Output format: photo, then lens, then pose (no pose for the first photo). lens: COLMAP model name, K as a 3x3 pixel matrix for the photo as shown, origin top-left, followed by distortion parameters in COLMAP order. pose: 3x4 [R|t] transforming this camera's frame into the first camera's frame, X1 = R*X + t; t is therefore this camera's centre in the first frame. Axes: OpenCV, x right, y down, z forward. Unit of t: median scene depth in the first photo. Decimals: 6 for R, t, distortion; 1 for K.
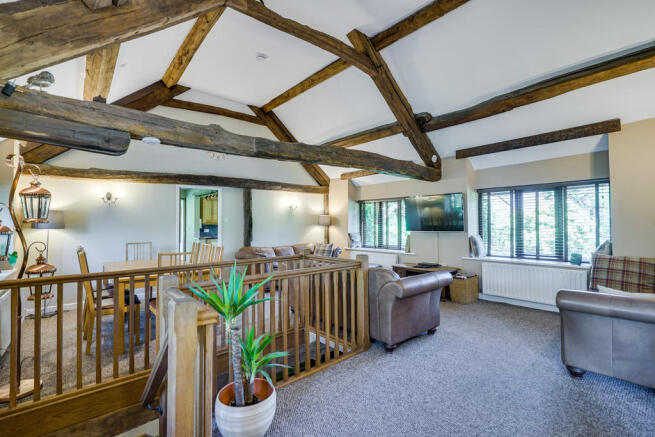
lens RADIAL K [[290.2, 0, 327.0], [0, 290.2, 218.1], [0, 0, 1]] dist [-0.003125, 0.000358]
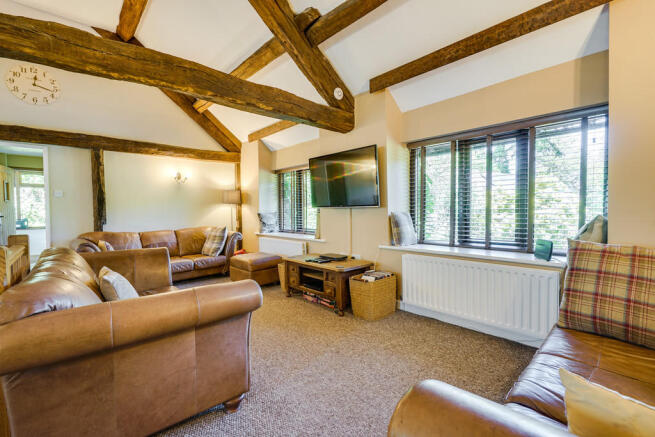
lens RADIAL K [[290.2, 0, 326.1], [0, 290.2, 218.7], [0, 0, 1]] dist [-0.003125, 0.000358]
pose [[0.999845, -0.005470, 0.016707, 0.336687], [0.004597, 0.998644, 0.051861, 0.039064], [-0.016968, -0.051776, 0.998515, 0.350606]]
